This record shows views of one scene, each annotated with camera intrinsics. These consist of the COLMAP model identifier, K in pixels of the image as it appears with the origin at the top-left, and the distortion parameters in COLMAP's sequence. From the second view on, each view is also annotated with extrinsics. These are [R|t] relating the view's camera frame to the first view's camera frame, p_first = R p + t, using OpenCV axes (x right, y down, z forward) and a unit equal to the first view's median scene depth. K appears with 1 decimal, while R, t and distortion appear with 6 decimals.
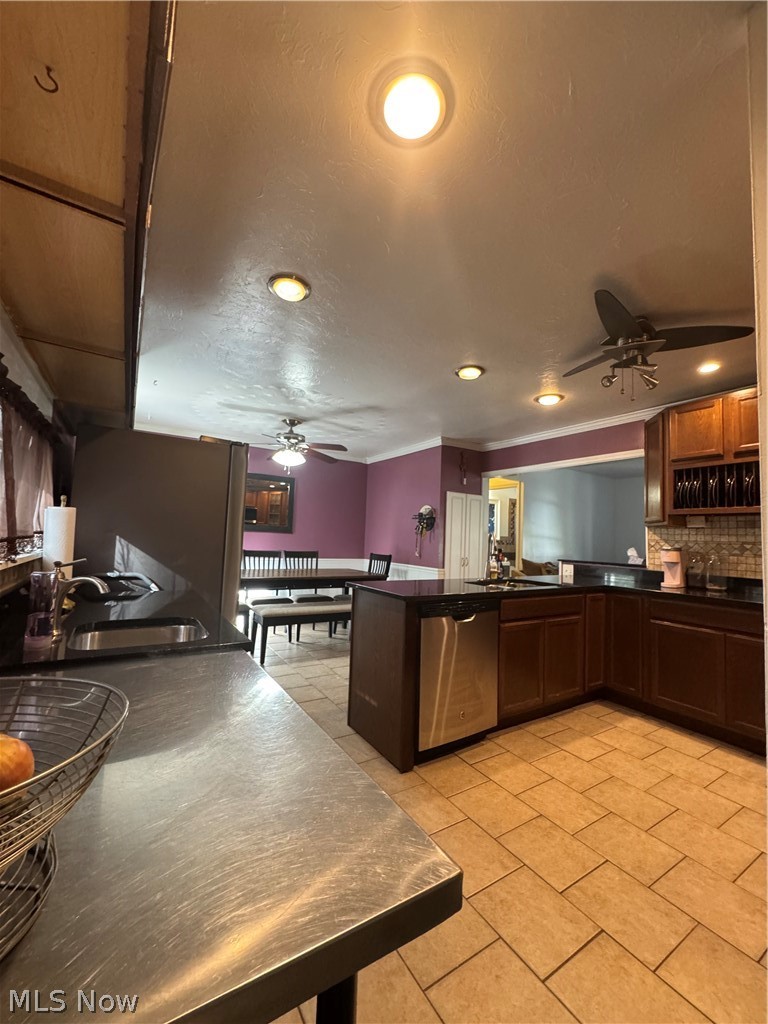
lens RADIAL K [[408.1, 0, 384.7], [0, 408.1, 510.1], [0, 0, 1]] dist [-0.001073, -0.000025]
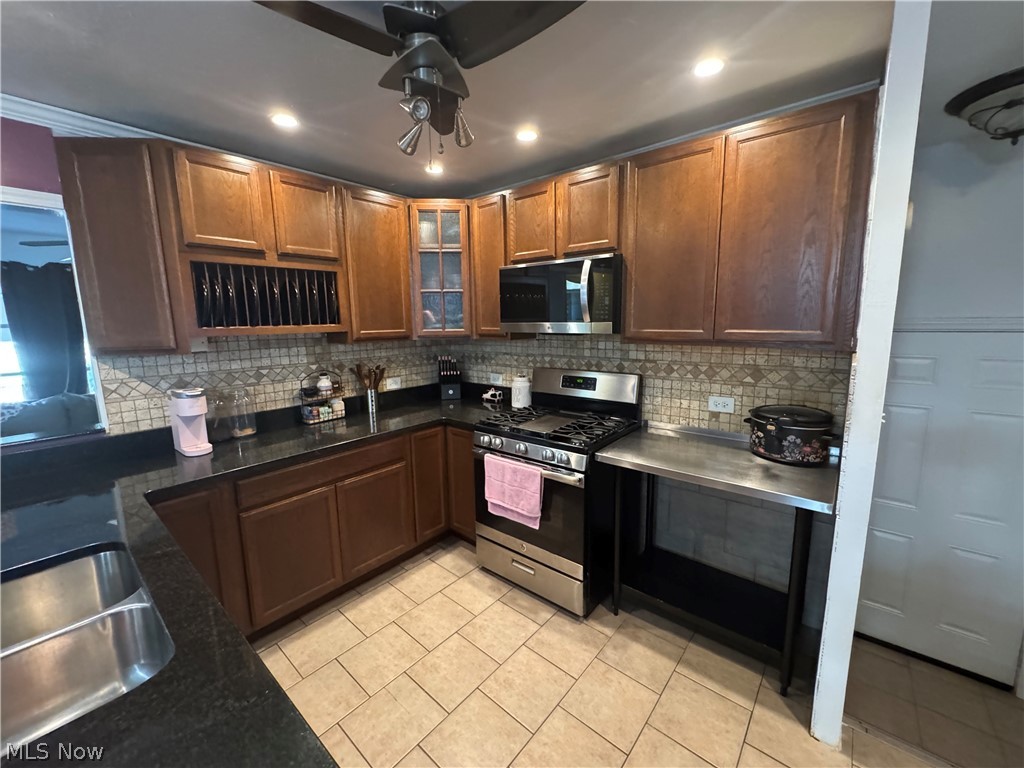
lens RADIAL K [[408.1, 0, 511.7], [0, 408.1, 382.6], [0, 0, 1]] dist [-0.001073, -0.000025]
pose [[-0.300225, -0.182231, 0.936299, -0.014635], [-0.061447, 0.983237, 0.171664, -0.057709], [-0.951887, -0.005995, -0.306390, 0.774274]]
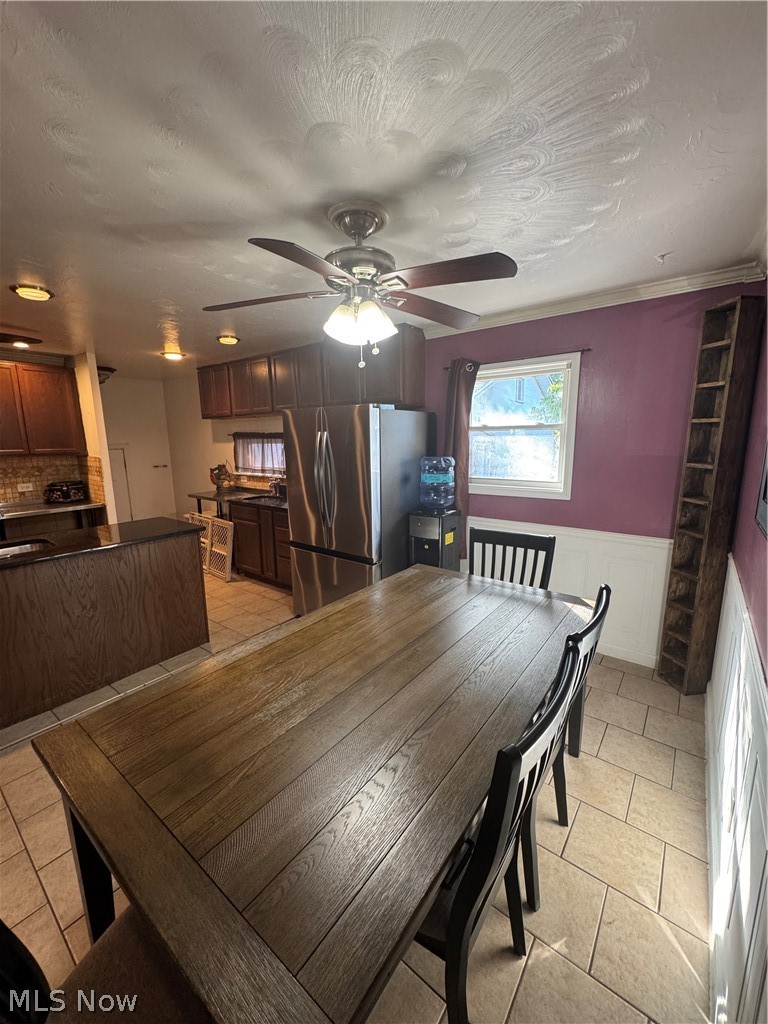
lens RADIAL K [[408.1, 0, 383.5], [0, 408.1, 511.4], [0, 0, 1]] dist [-0.001073, -0.000025]
pose [[-0.938558, 0.034253, -0.343417, -0.065484], [-0.001448, 0.994663, 0.103164, -0.031677], [0.345118, 0.097323, -0.933500, 1.220824]]
